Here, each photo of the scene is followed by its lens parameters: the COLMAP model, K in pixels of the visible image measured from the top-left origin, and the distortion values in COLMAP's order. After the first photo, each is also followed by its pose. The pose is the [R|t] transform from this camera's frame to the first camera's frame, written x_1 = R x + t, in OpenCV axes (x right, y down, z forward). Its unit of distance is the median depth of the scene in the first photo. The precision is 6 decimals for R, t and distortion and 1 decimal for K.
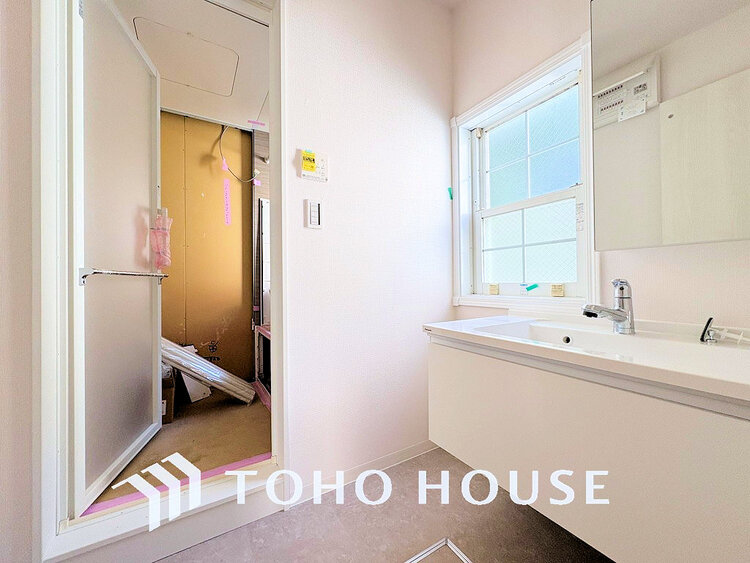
lens RADIAL K [[297.6, 0, 373.3], [0, 297.6, 279.5], [0, 0, 1]] dist [0.000221, -0.000356]
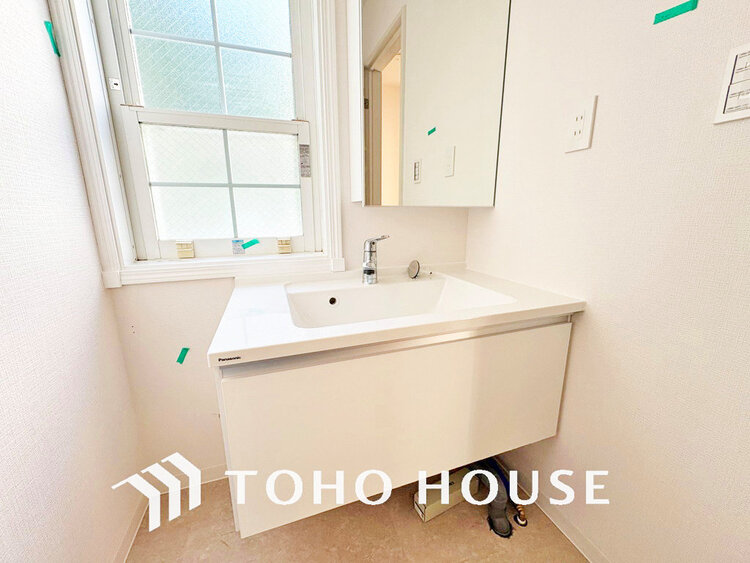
lens RADIAL K [[297.6, 0, 373.3], [0, 297.6, 279.5], [0, 0, 1]] dist [0.000221, -0.000356]
pose [[0.207909, -0.200496, 0.957379, -0.150600], [-0.004306, 0.978570, 0.205869, -0.041897], [-0.978139, -0.046924, 0.202590, 0.511973]]
